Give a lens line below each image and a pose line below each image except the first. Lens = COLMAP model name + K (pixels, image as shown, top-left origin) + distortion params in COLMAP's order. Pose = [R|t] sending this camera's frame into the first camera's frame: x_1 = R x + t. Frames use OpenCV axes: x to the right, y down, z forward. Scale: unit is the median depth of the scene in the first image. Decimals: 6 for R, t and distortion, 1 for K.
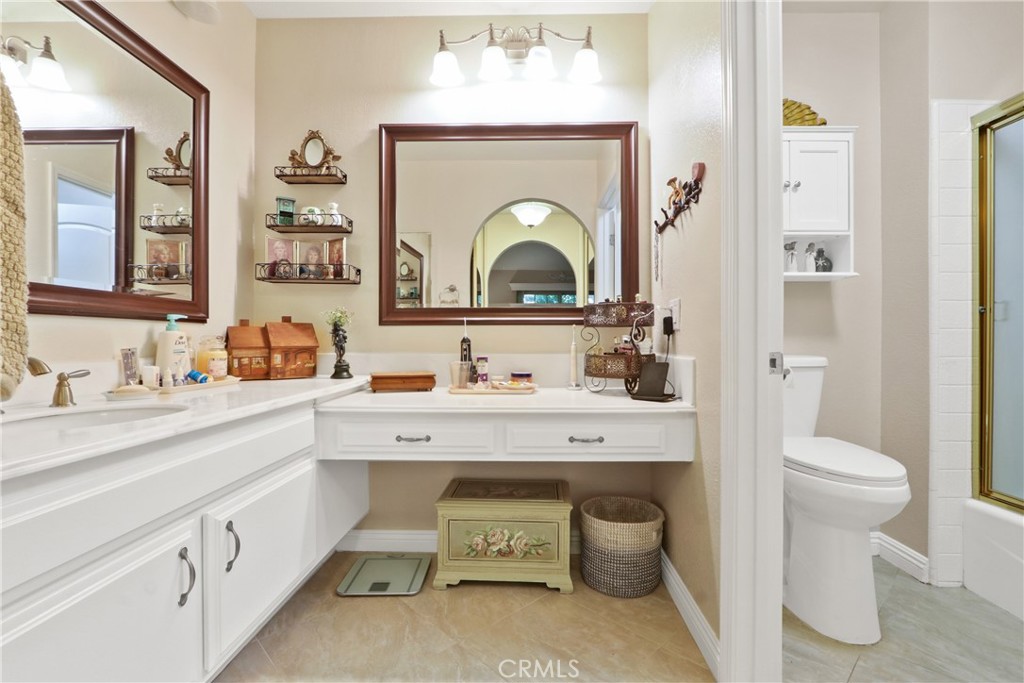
lens RADIAL K [[475.4, 0, 515.0], [0, 475.4, 346.9], [0, 0, 1]] dist [-0.016436, 0.003135]
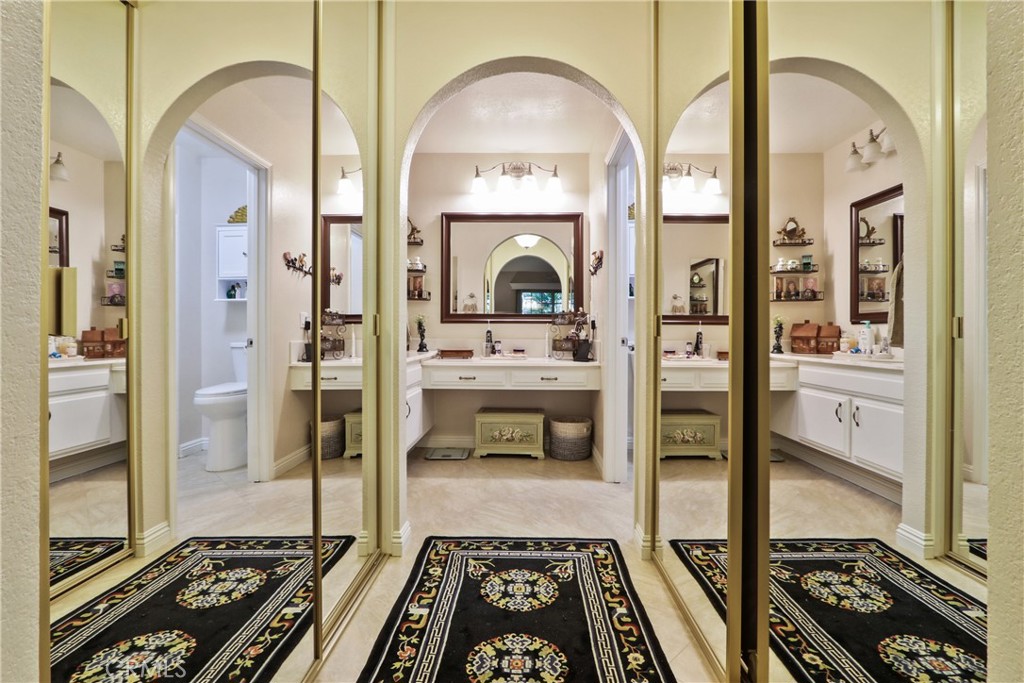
lens RADIAL K [[475.4, 0, 511.5], [0, 475.4, 334.8], [0, 0, 1]] dist [-0.016436, 0.003135]
pose [[0.999979, 0.004194, -0.004890, -0.007128], [-0.004230, 0.999965, -0.007284, 0.012343], [0.004859, 0.007305, 0.999962, -0.905699]]
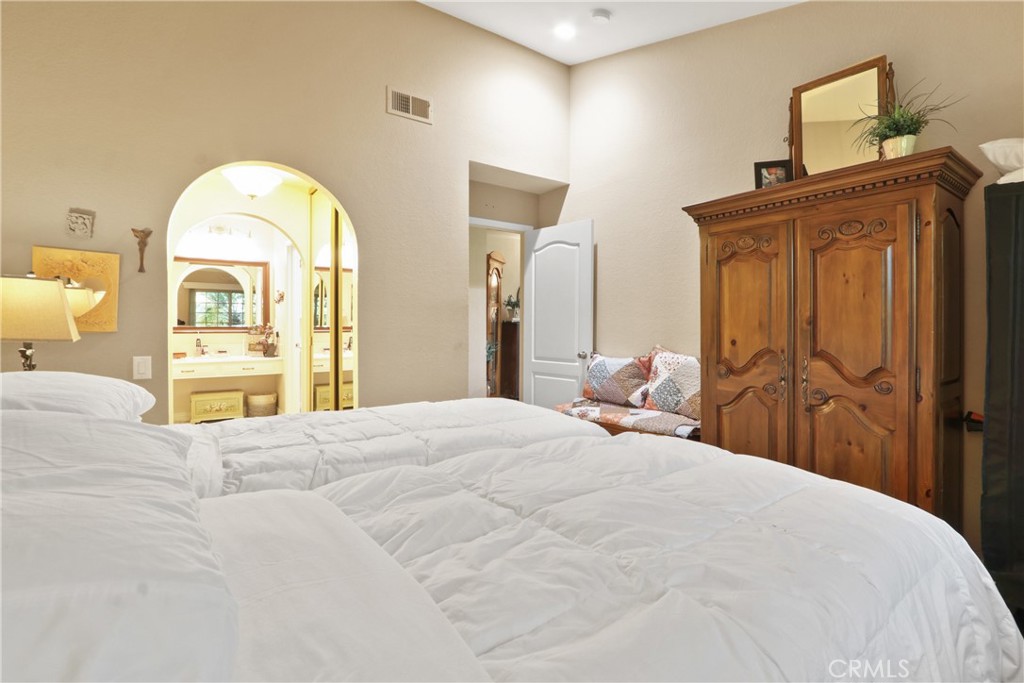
lens RADIAL K [[475.4, 0, 517.5], [0, 475.4, 333.5], [0, 0, 1]] dist [-0.016436, 0.003135]
pose [[0.797629, -0.003237, 0.603140, -0.292204], [0.000609, 0.999989, 0.004562, -0.060013], [-0.603149, -0.003272, 0.797622, -2.357037]]
